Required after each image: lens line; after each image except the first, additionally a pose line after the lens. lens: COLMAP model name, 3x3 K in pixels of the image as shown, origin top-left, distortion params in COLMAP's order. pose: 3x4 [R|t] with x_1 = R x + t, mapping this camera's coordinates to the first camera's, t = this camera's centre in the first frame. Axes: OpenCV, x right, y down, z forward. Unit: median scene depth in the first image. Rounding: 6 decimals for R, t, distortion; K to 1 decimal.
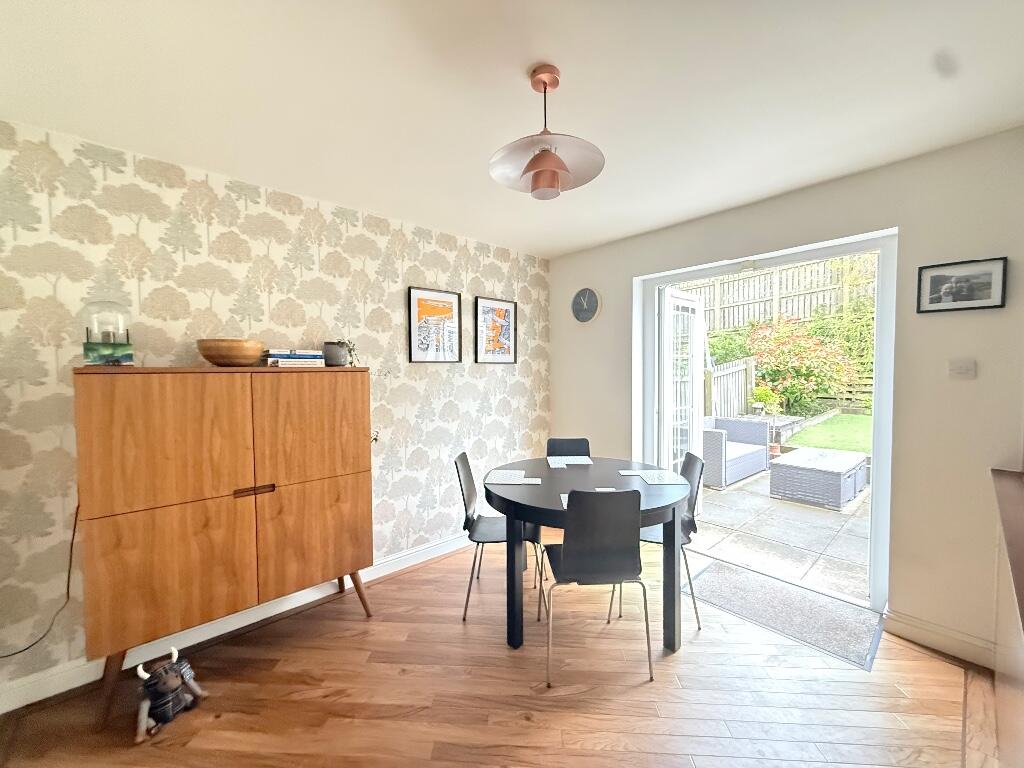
lens RADIAL K [[418.2, 0, 512.0], [0, 418.2, 384.0], [0, 0, 1]] dist [-0.002578, 0.000064]
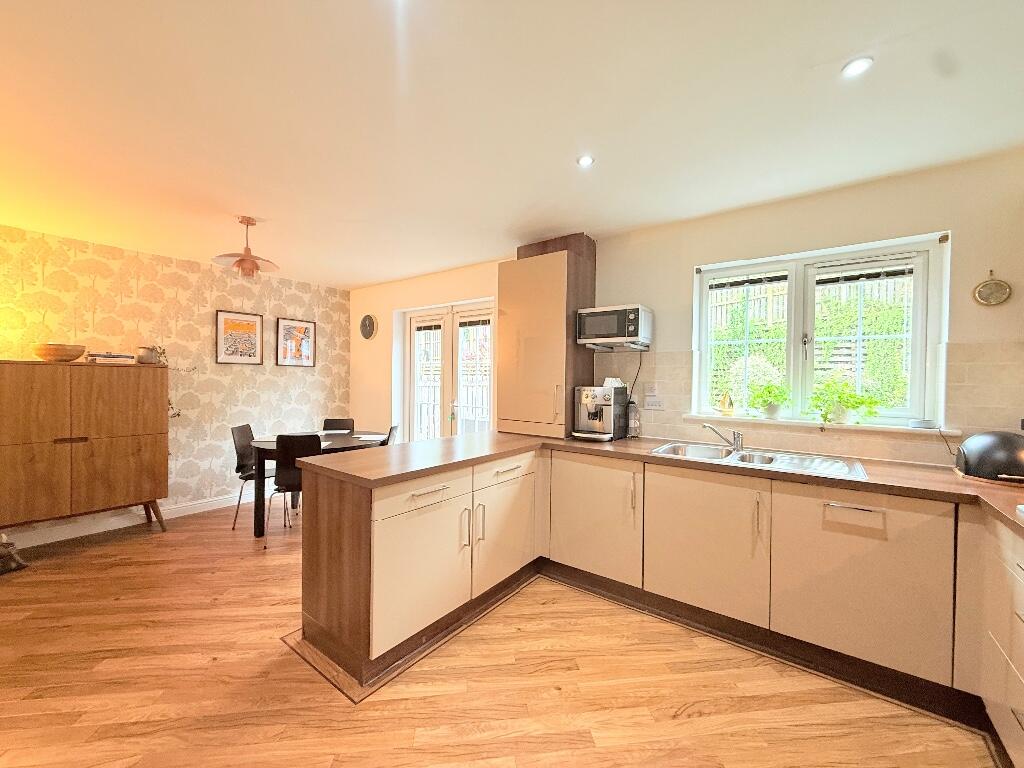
lens RADIAL K [[411.3, 0, 511.3], [0, 411.3, 383.2], [0, 0, 1]] dist [-0.003209, 0.000639]
pose [[0.978526, 0.017401, 0.205386, 0.525182], [-0.012663, 0.999623, -0.024361, 0.043001], [-0.205733, 0.021237, 0.978378, -0.656119]]
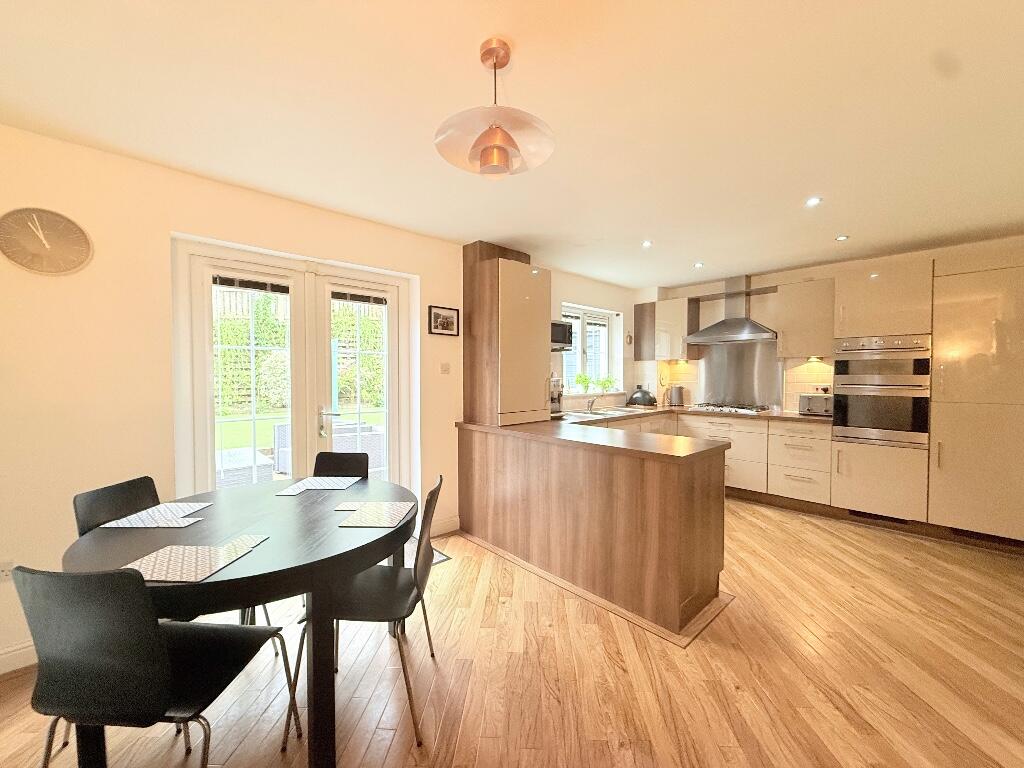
lens RADIAL K [[405.3, 0, 510.5], [0, 405.3, 380.4], [0, 0, 1]] dist [-0.016088, 0.000092]
pose [[-0.024271, -0.006581, 0.999684, -0.556994], [0.034904, 0.999363, 0.007427, 0.010936], [-0.999096, 0.035073, -0.024026, 0.655892]]
